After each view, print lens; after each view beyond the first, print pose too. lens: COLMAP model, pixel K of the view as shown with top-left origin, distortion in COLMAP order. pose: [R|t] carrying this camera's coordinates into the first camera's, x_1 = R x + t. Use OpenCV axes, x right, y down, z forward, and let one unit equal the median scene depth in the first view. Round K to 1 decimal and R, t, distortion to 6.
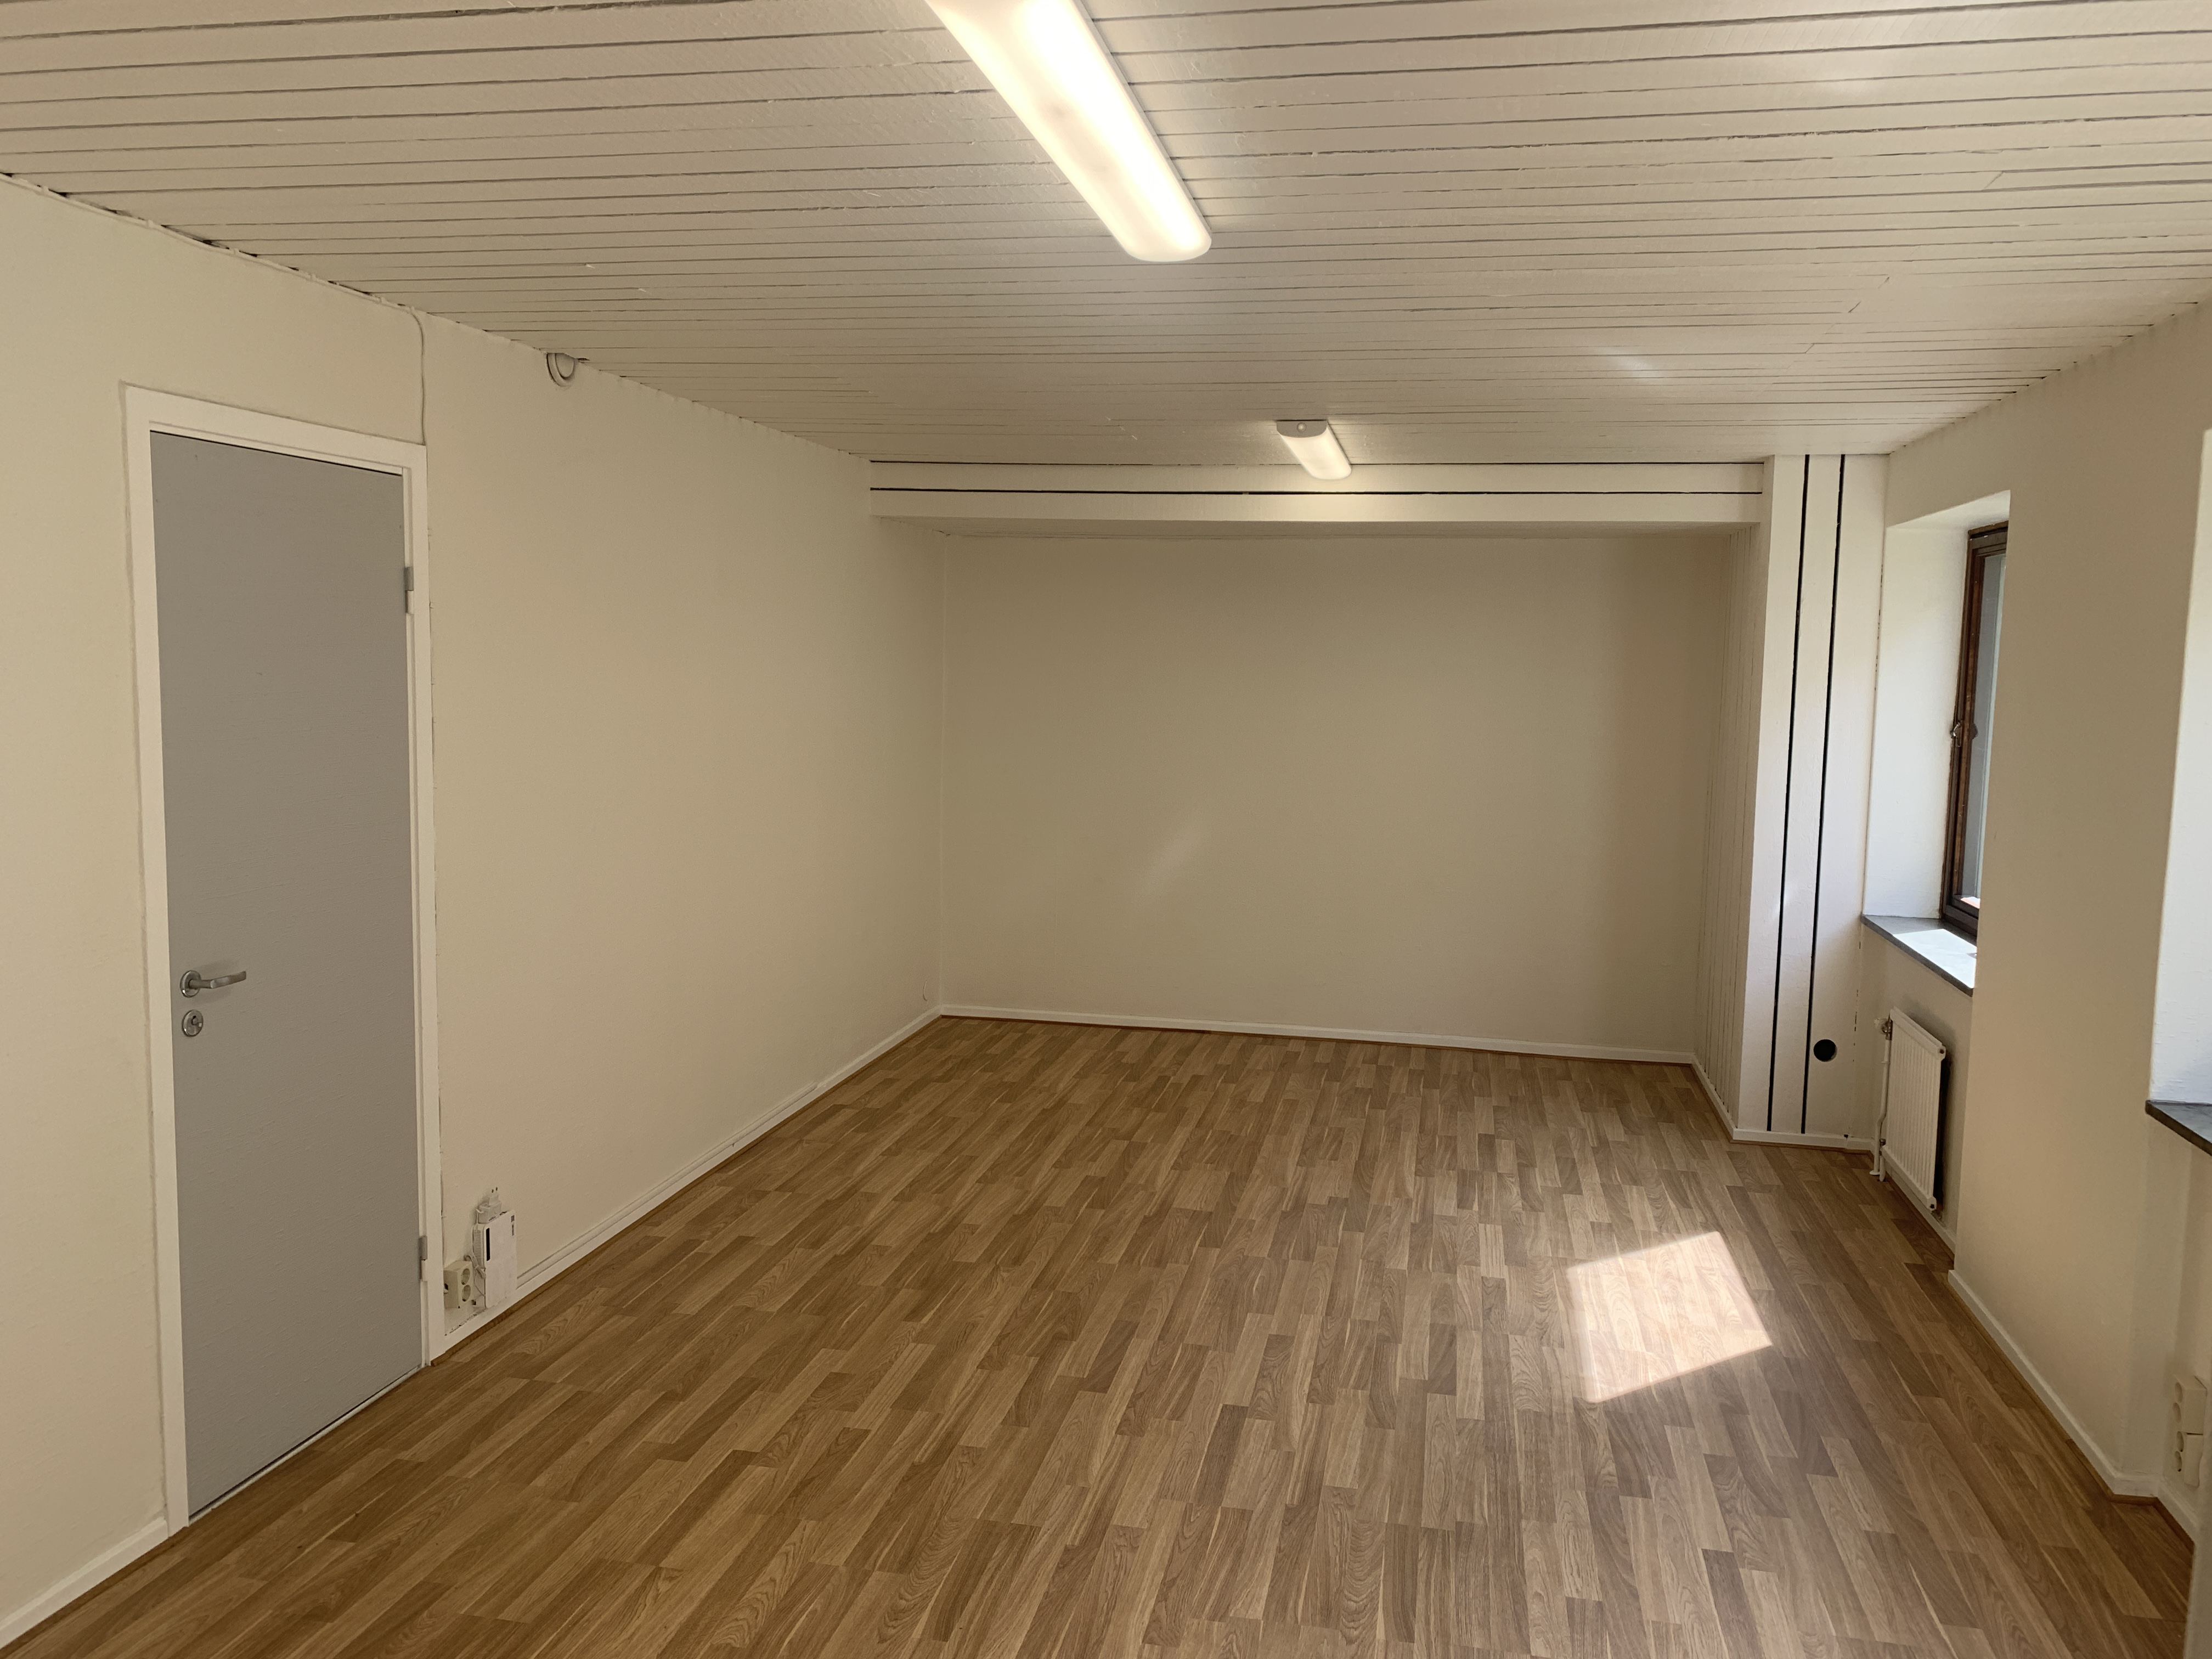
lens RADIAL K [[1701.3, 0, 1097.8], [0, 1701.3, 812.0], [0, 0, 1]] dist [0.020885, -0.011529]
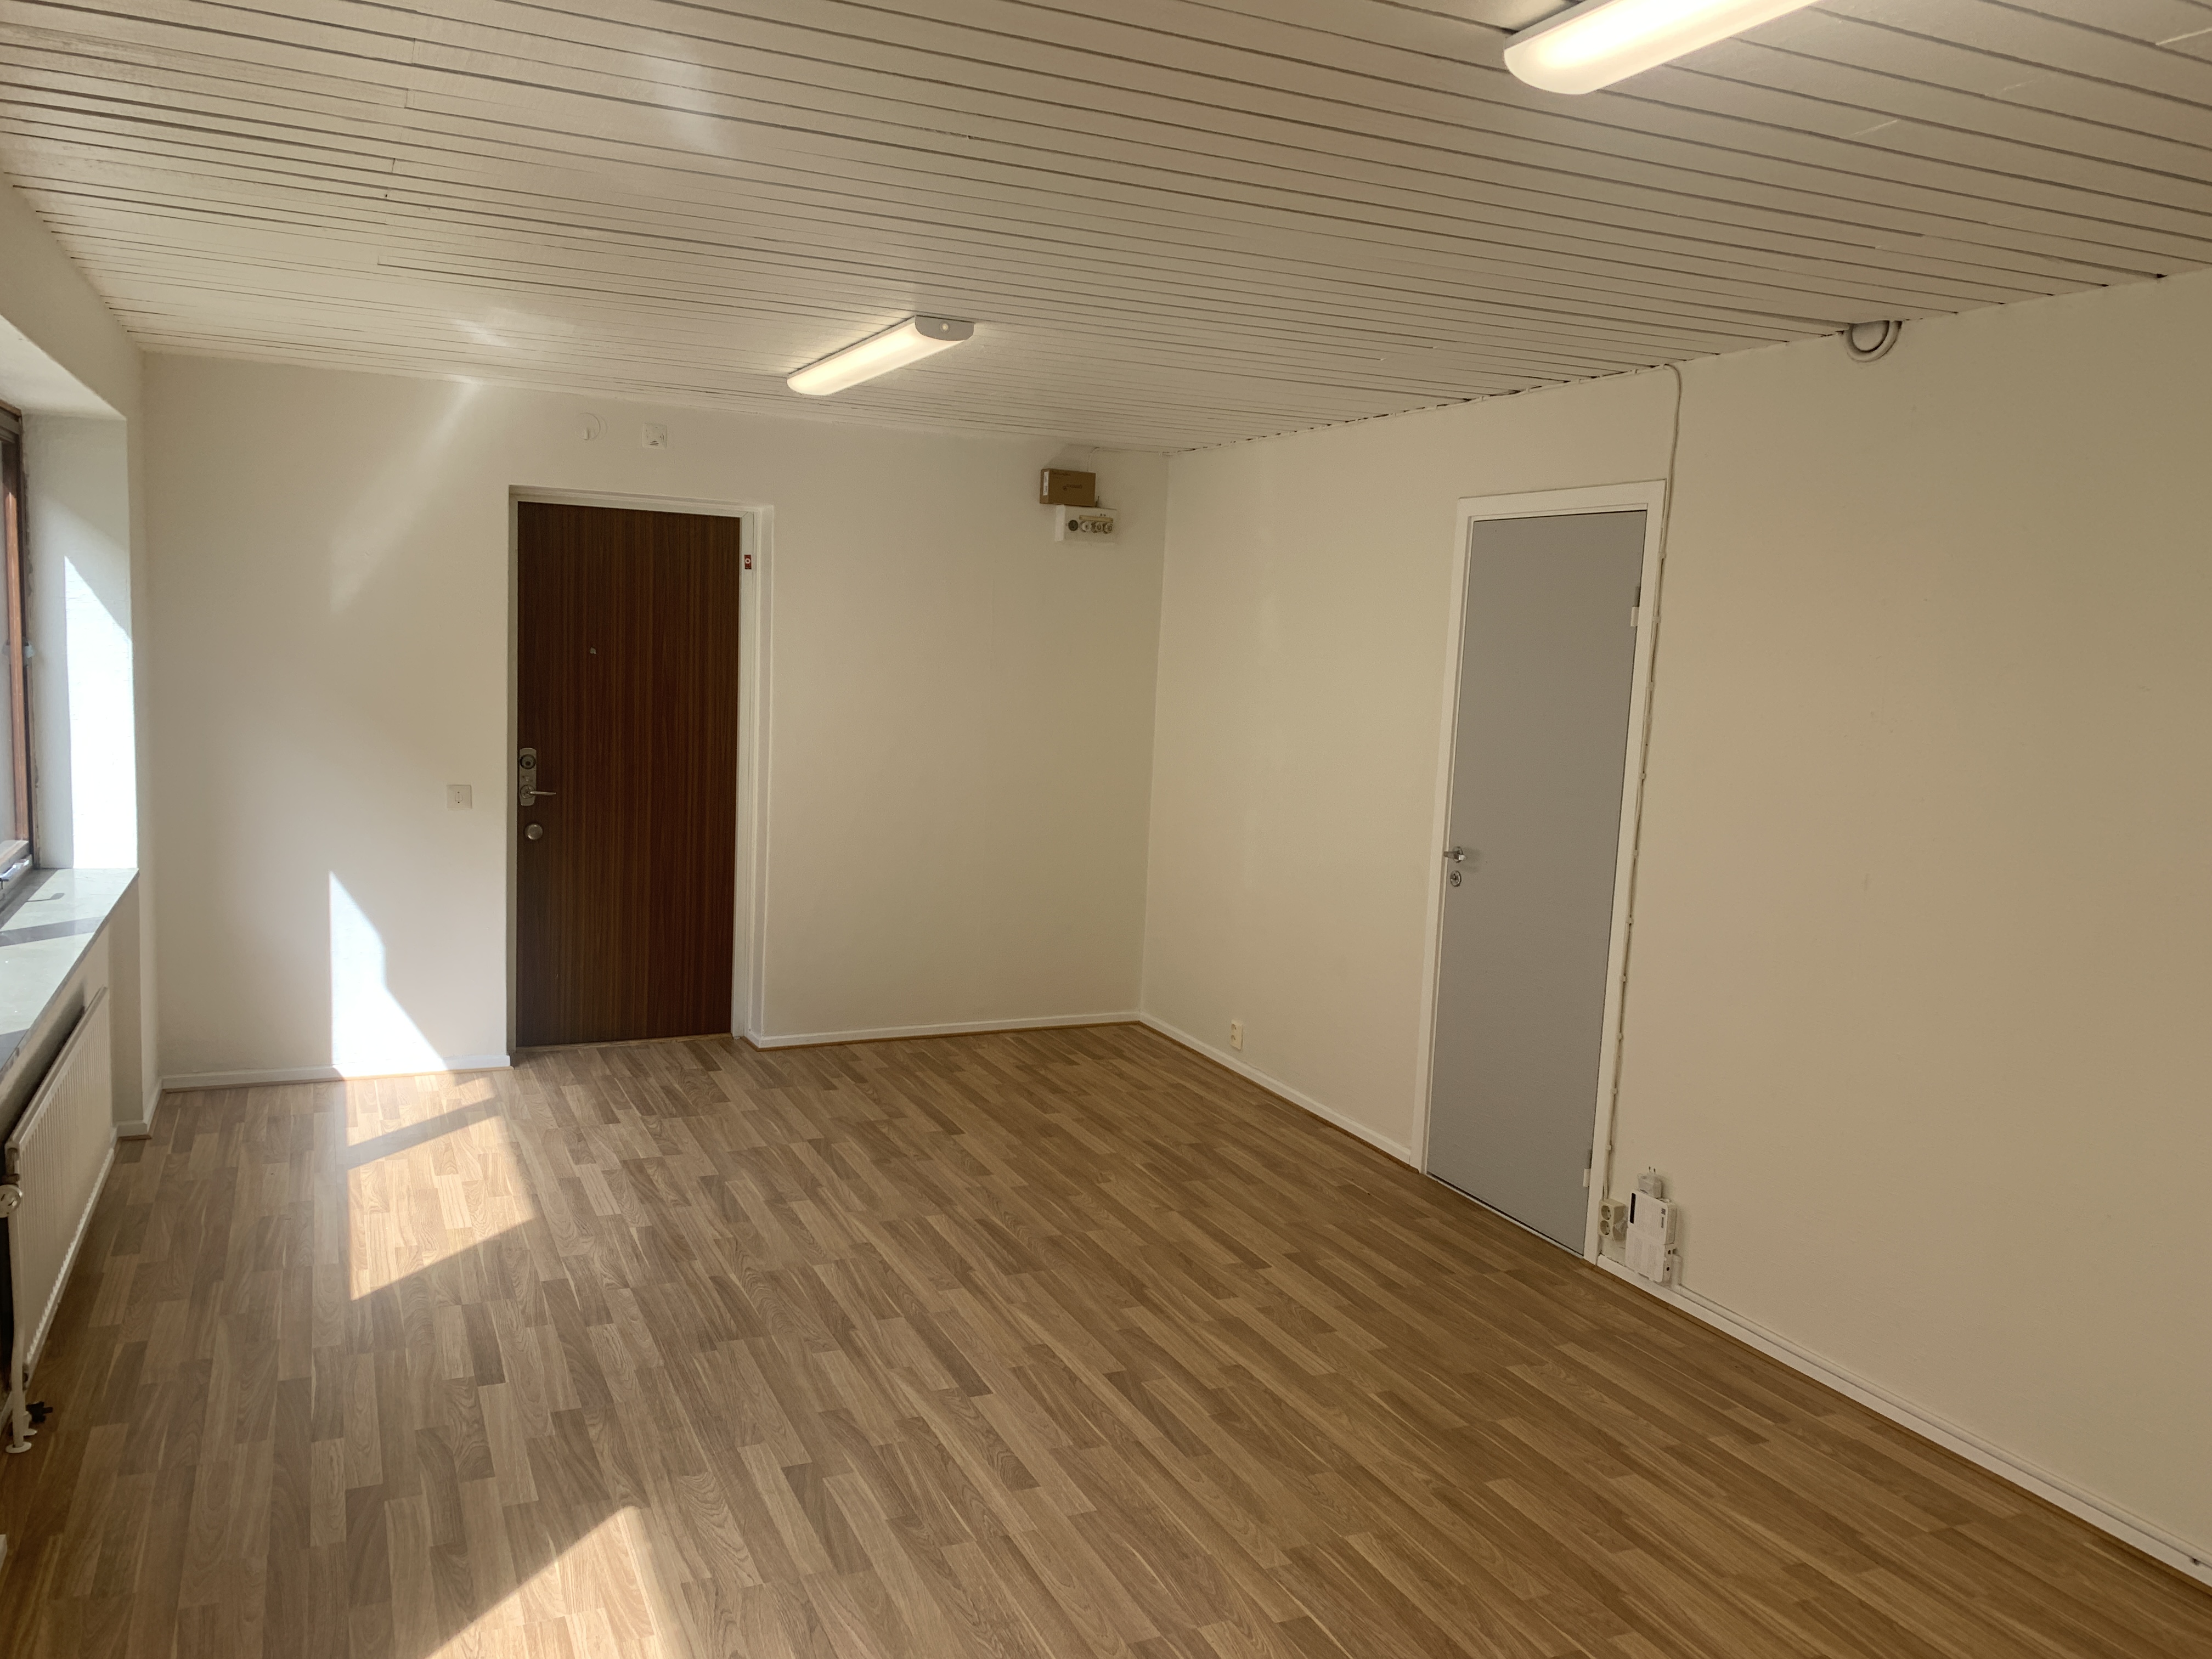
lens RADIAL K [[1701.3, 0, 1107.0], [0, 1701.3, 816.5], [0, 0, 1]] dist [0.020885, -0.011529]
pose [[-0.799988, 0.012916, -0.599877, 0.604457], [-0.114901, 0.977968, 0.174287, -0.151835], [0.588911, 0.208354, -0.780879, 1.741089]]
